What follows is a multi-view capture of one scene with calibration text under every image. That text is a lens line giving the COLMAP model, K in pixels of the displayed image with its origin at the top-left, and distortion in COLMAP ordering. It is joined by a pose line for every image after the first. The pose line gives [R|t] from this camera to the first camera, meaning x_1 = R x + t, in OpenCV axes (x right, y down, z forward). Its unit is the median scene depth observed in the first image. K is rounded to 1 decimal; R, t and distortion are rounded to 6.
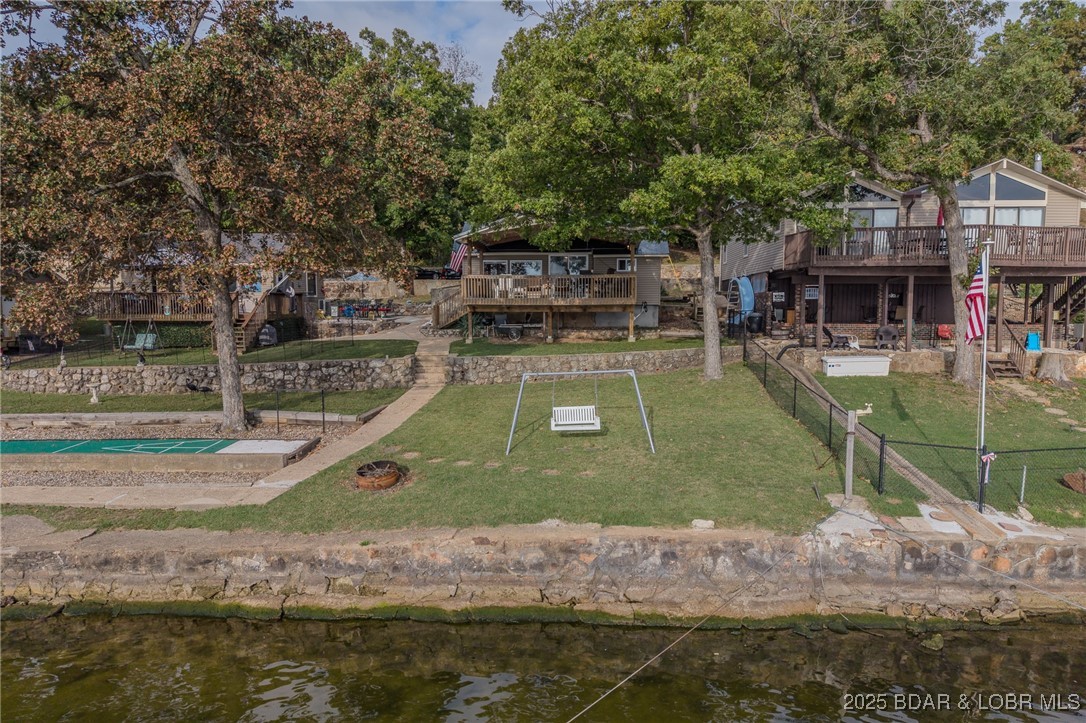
lens RADIAL K [[720.6, 0, 543.0], [0, 720.6, 361.5], [0, 0, 1]] dist [0.084978, -0.120125]
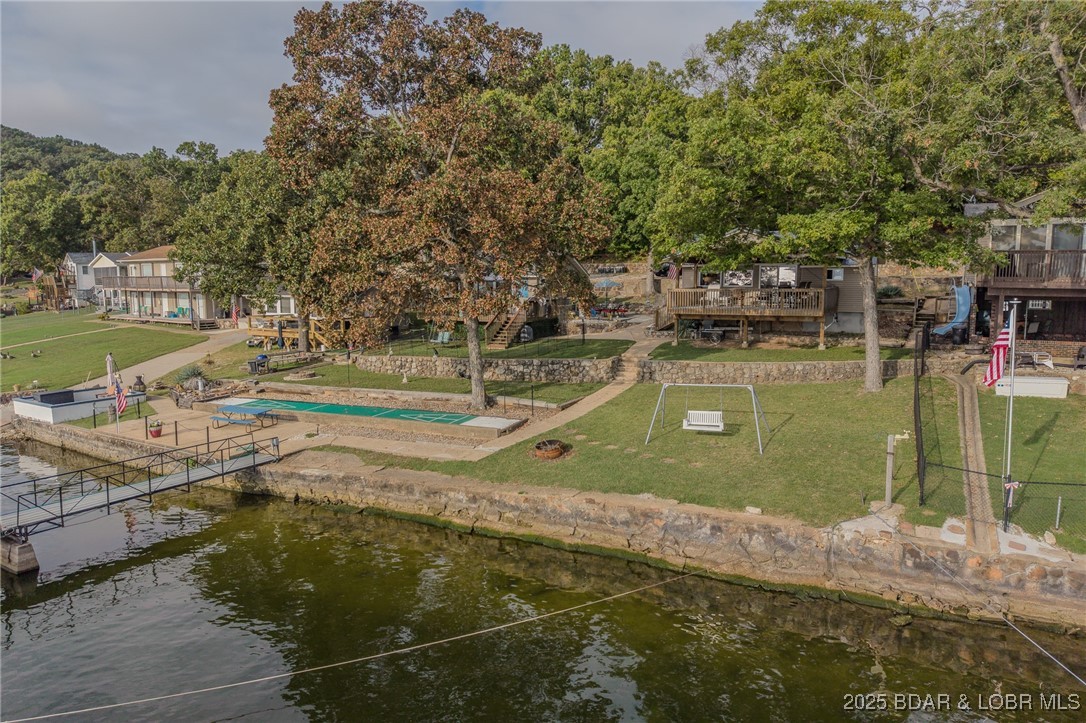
lens RADIAL K [[720.6, 0, 543.0], [0, 720.6, 361.5], [0, 0, 1]] dist [0.084978, -0.120125]
pose [[0.910323, 0.044022, -0.411550, 0.406454], [-0.027996, 0.998600, 0.044890, -0.098502], [0.412950, -0.029343, 0.910281, -0.367801]]
